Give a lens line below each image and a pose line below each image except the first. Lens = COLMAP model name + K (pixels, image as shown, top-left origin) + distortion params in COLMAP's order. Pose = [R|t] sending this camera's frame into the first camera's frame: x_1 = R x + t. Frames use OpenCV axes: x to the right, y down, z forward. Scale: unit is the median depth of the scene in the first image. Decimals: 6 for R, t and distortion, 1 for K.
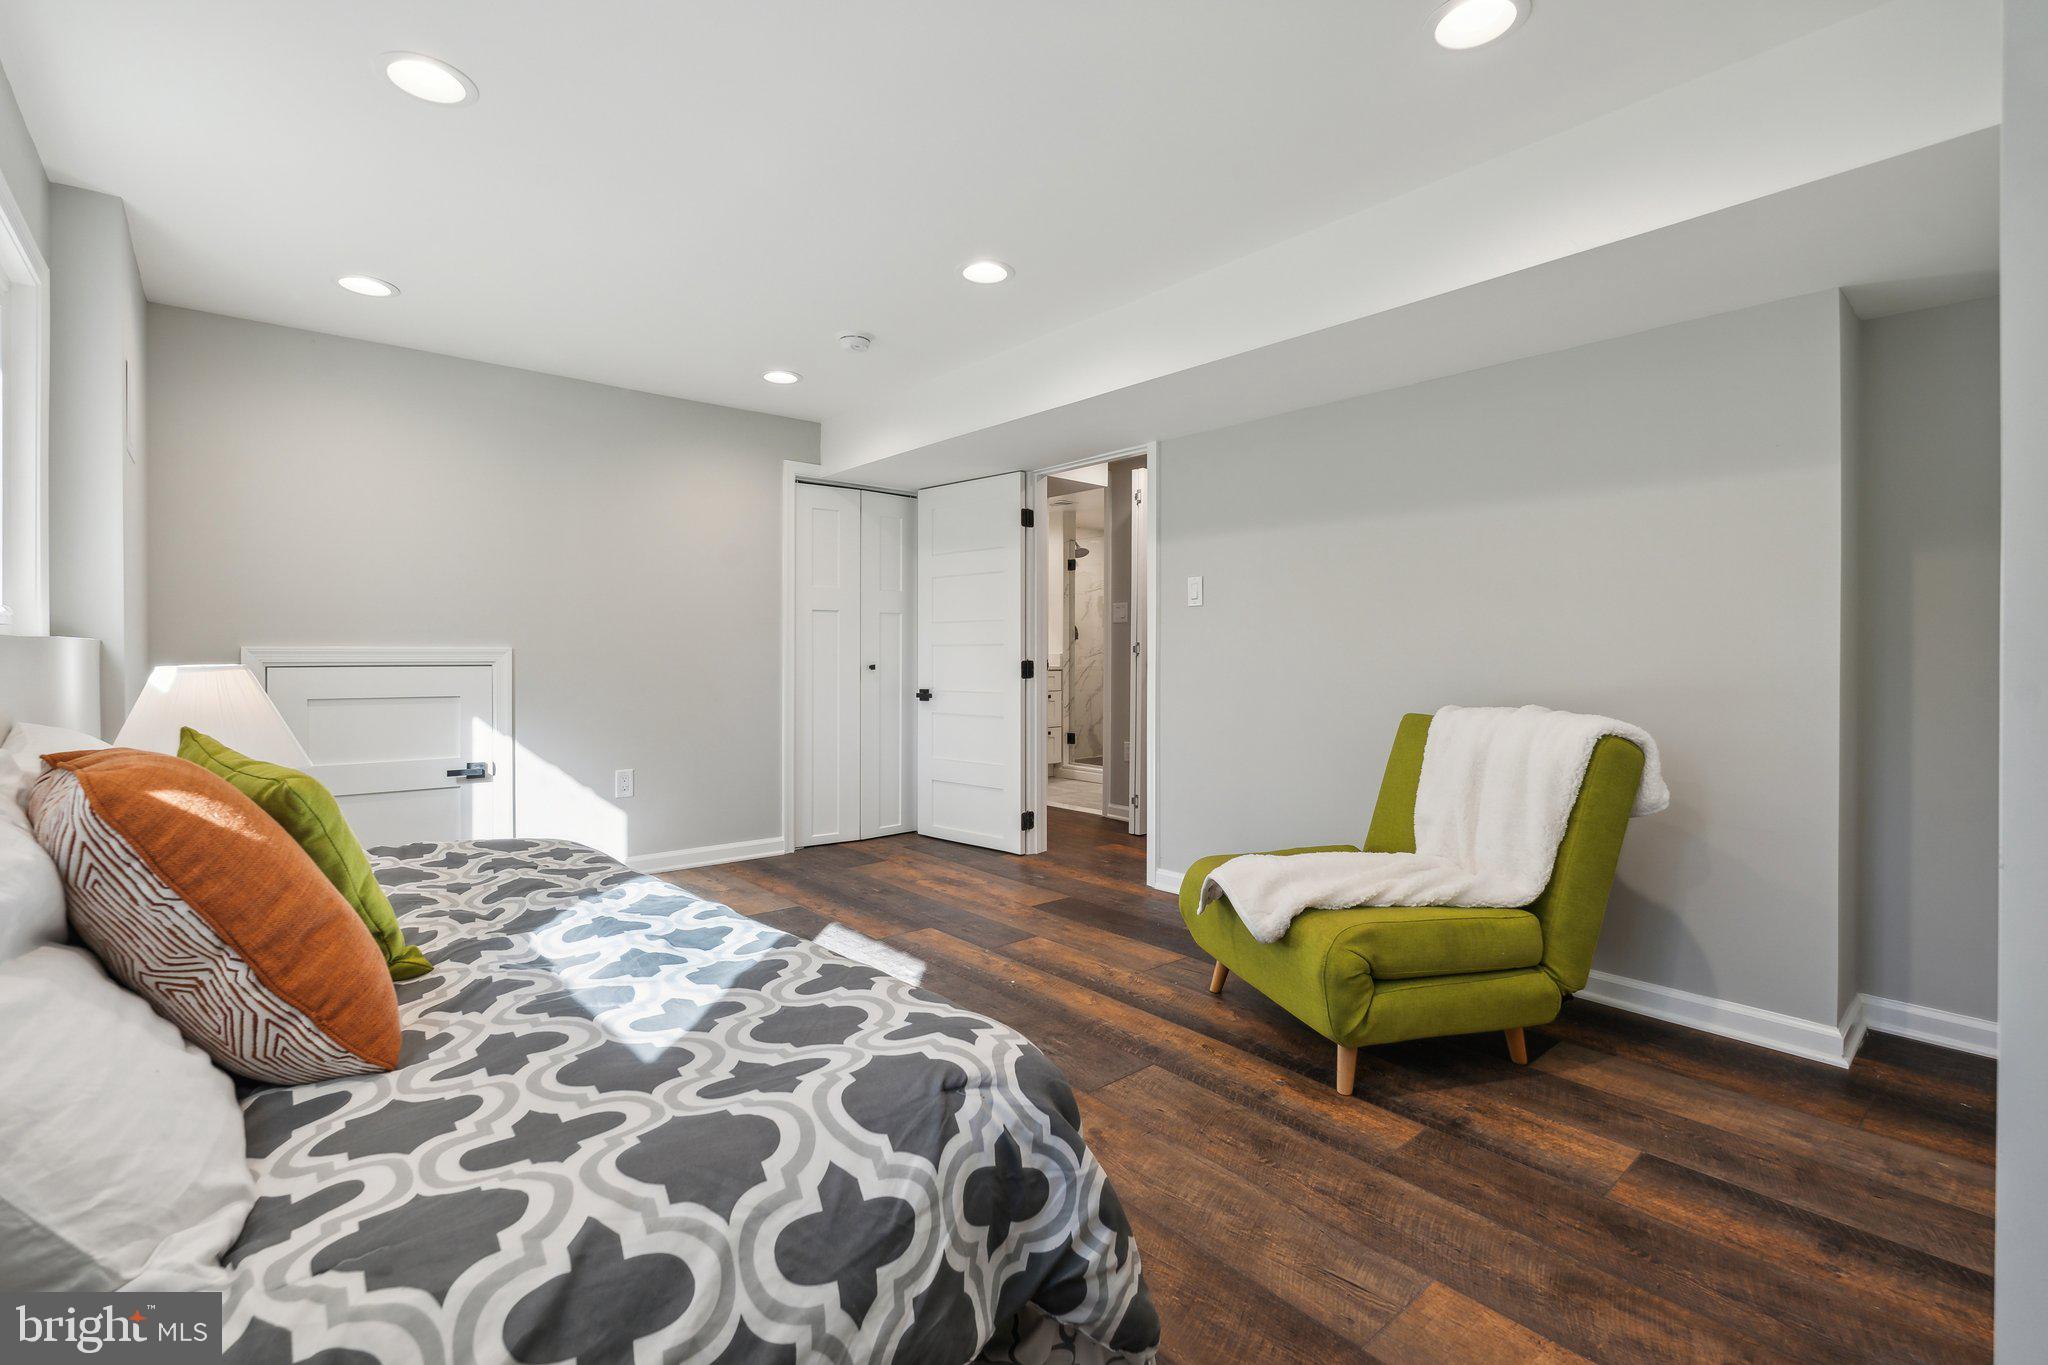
lens RADIAL K [[904.8, 0, 1022.7], [0, 904.8, 660.0], [0, 0, 1]] dist [-0.049351, 0.000187]
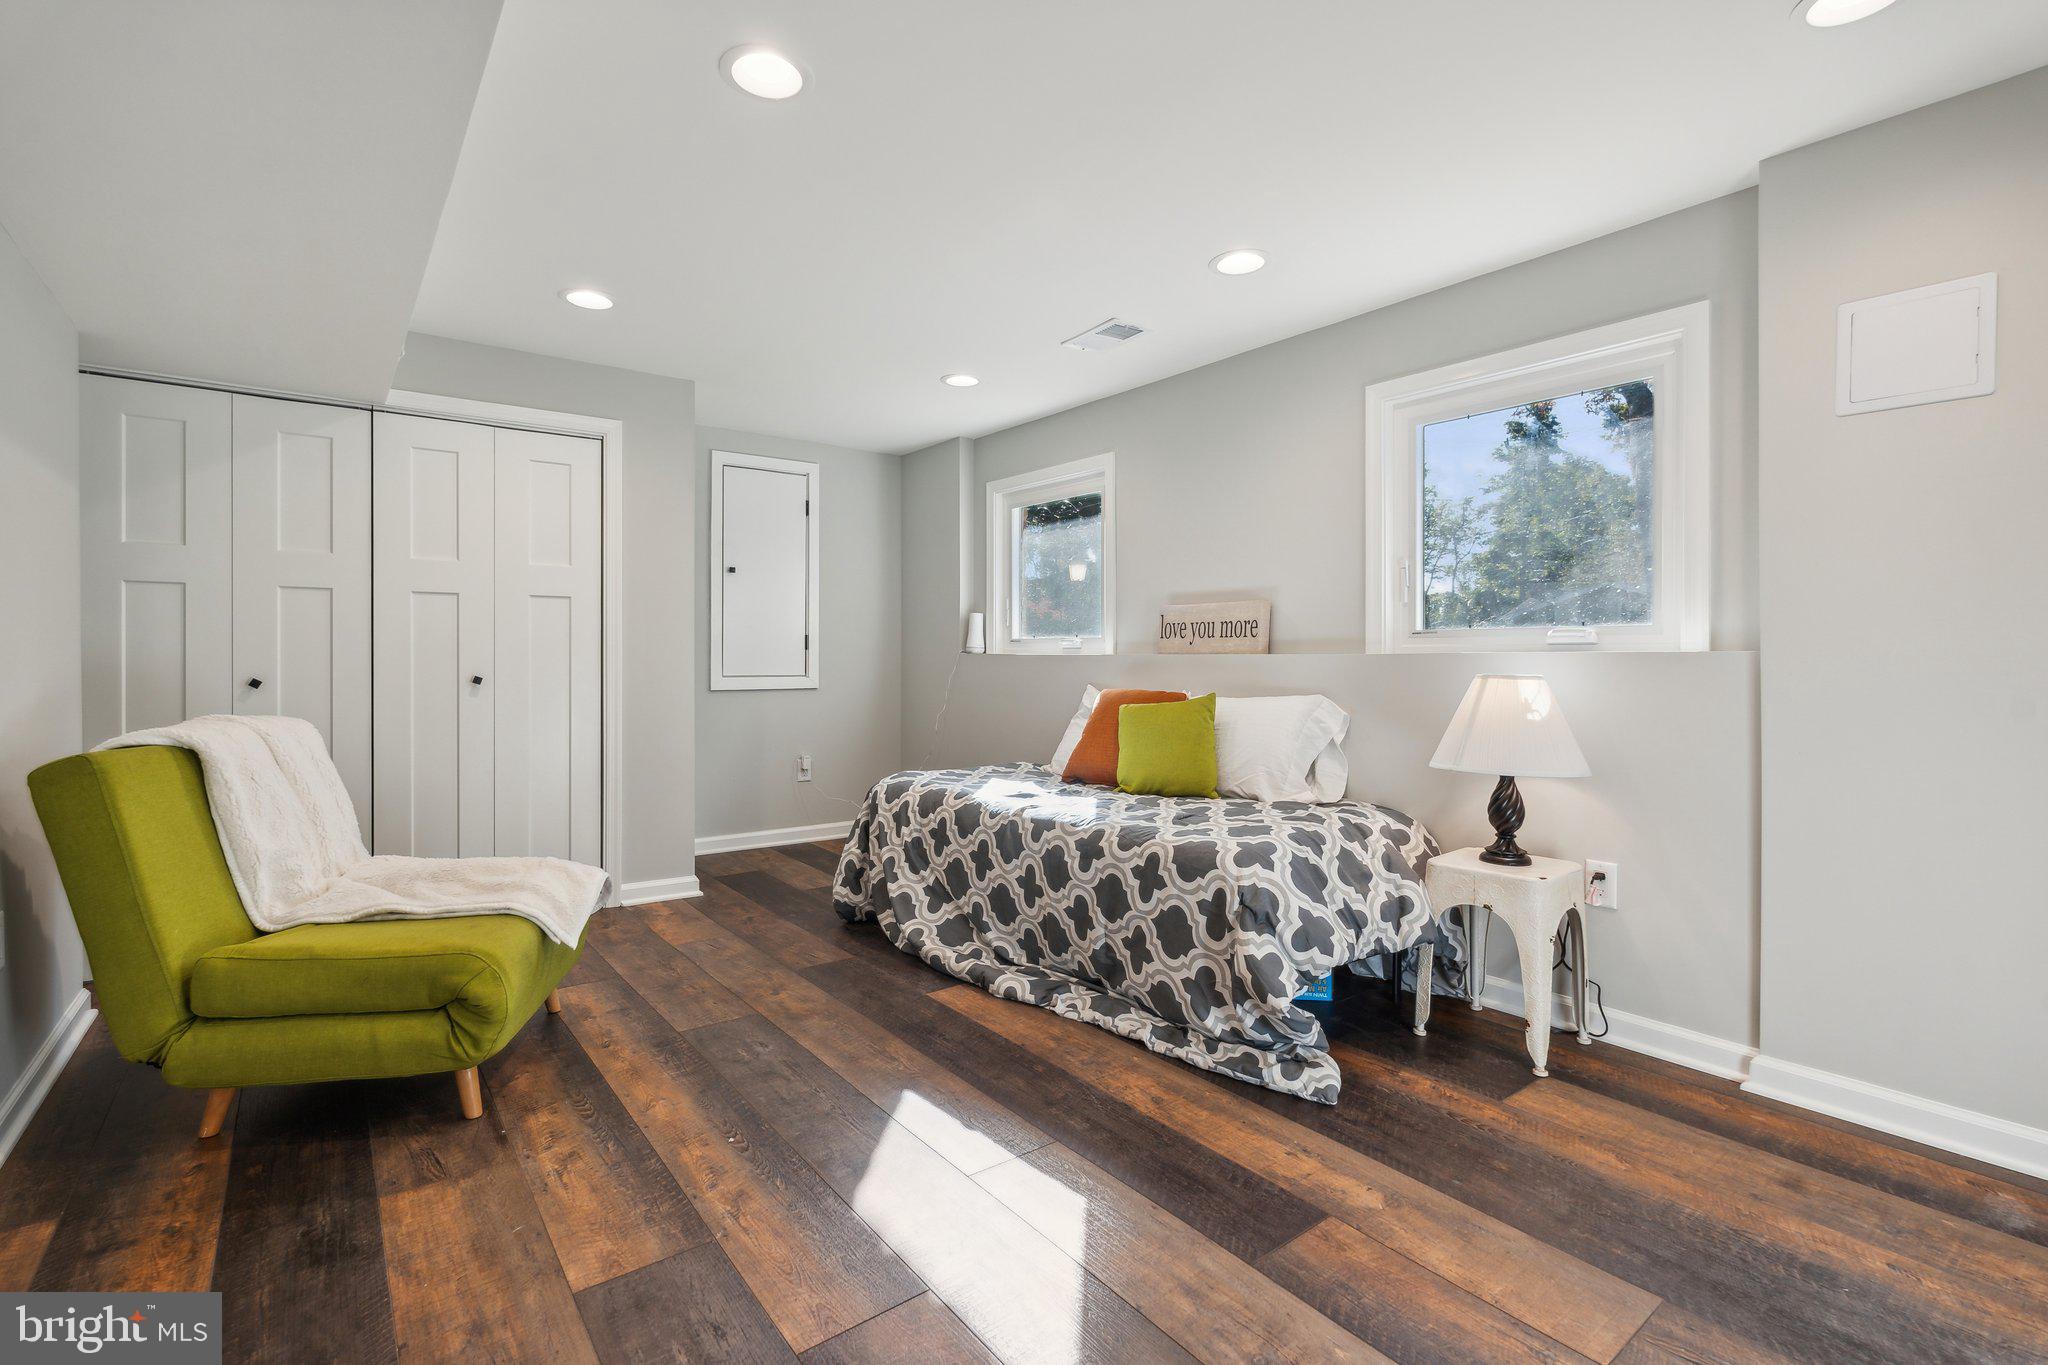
lens RADIAL K [[915.1, 0, 1019.1], [0, 915.1, 663.5], [0, 0, 1]] dist [-0.003894, -0.000043]
pose [[-0.998808, 0.003210, 0.048699, -0.231184], [0.003727, 0.999938, 0.010529, -0.008280], [-0.048662, 0.010698, -0.998758, 1.473147]]
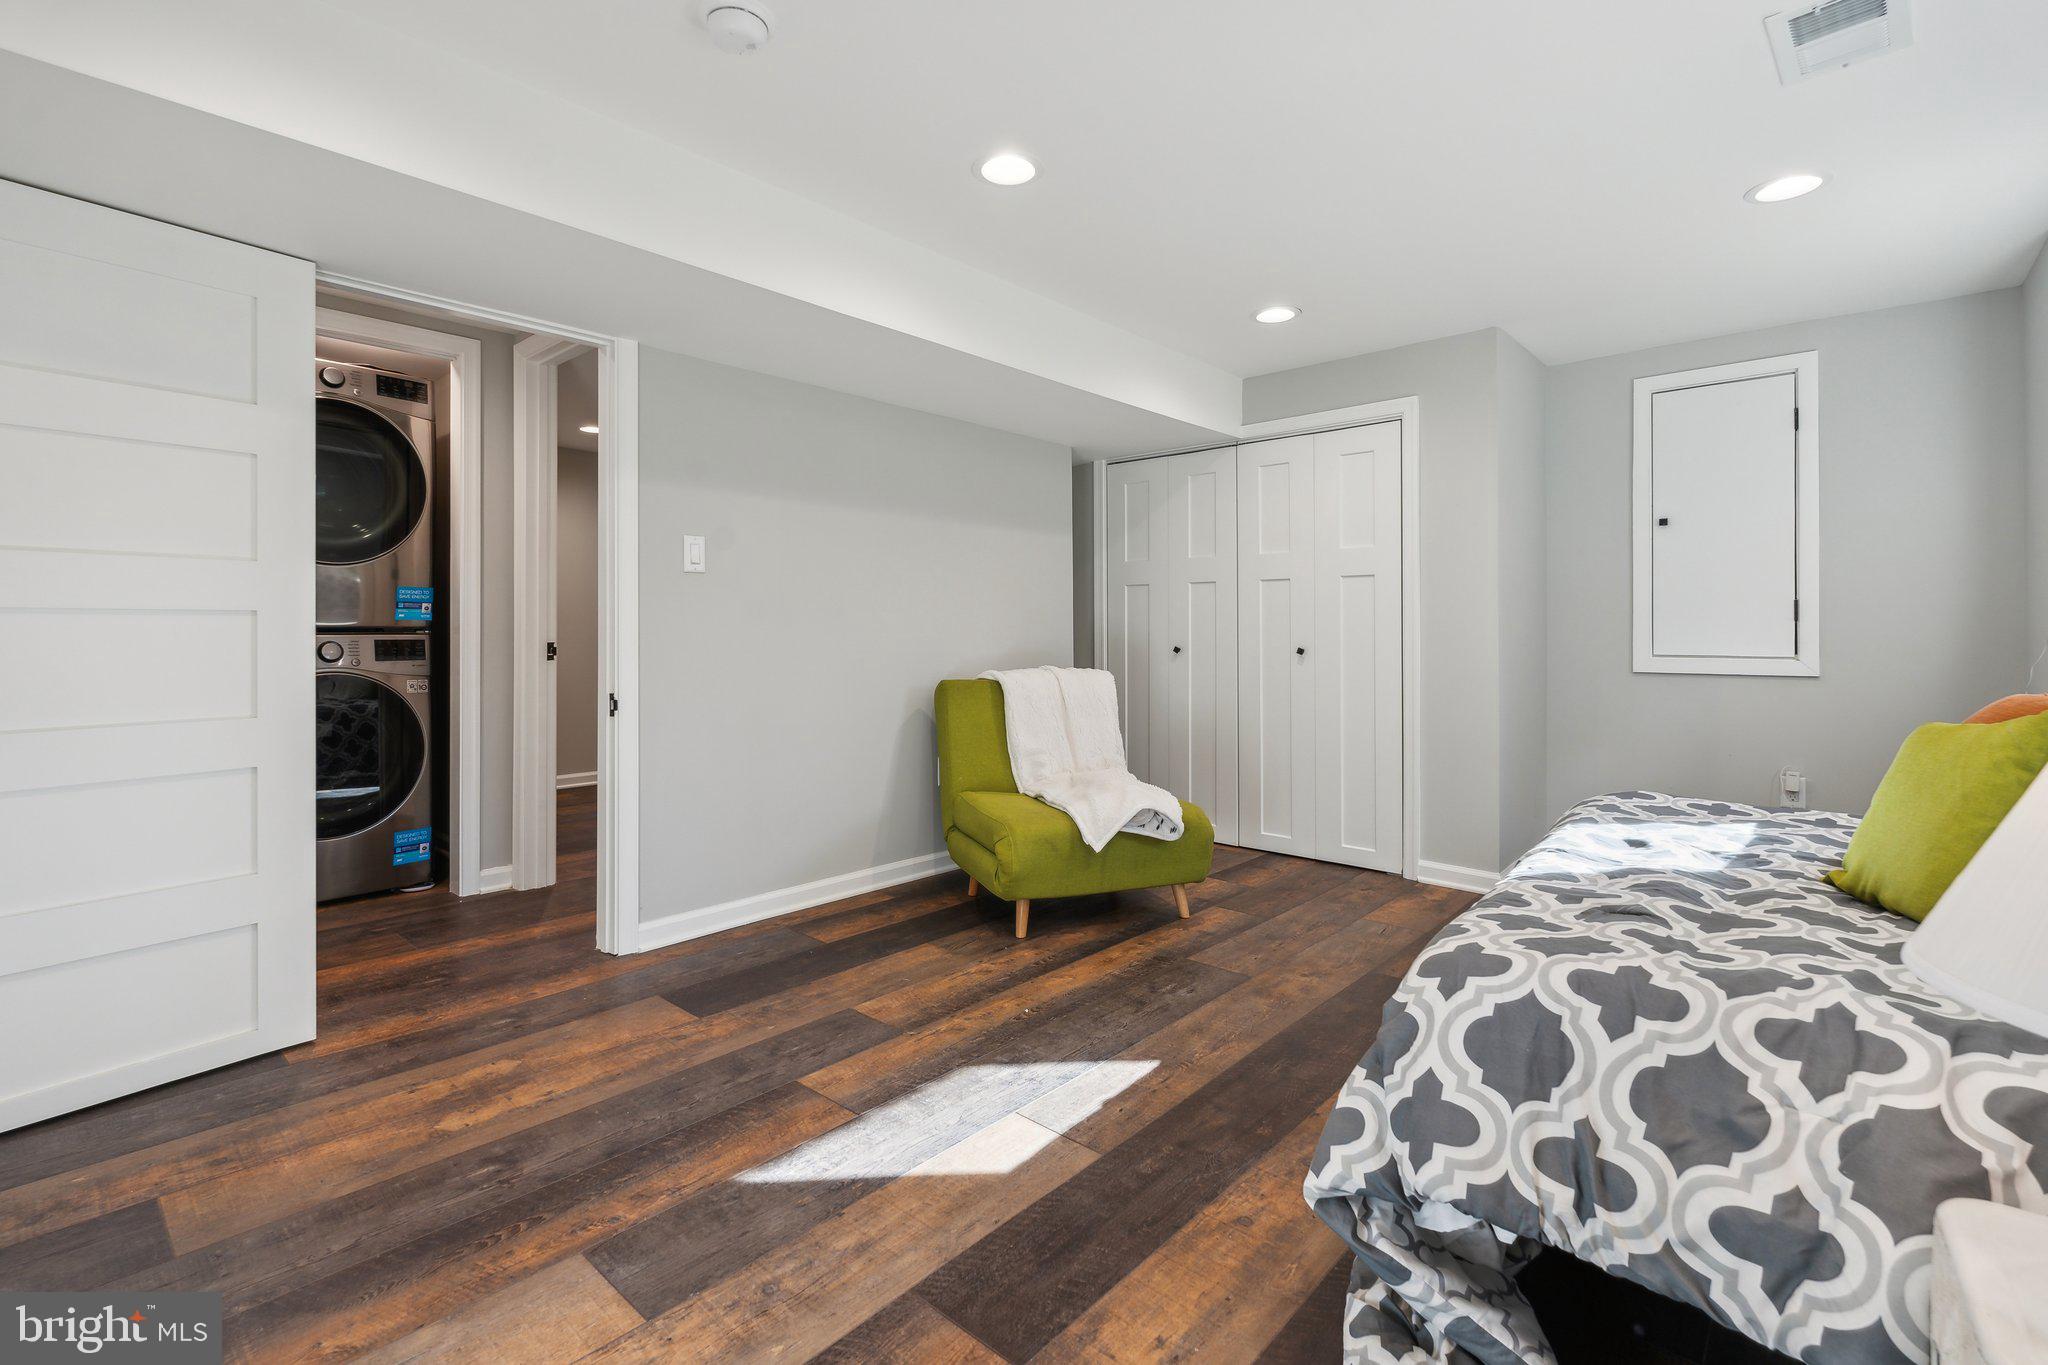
lens RADIAL K [[935.3, 0, 1014.3], [0, 935.3, 625.8], [0, 0, 1]] dist [-0.001825, 0.000278]
pose [[-0.131830, 0.012340, 0.991196, -0.795636], [0.004916, 0.999918, -0.011795, -0.001467], [-0.991260, 0.003317, -0.131880, 0.991352]]
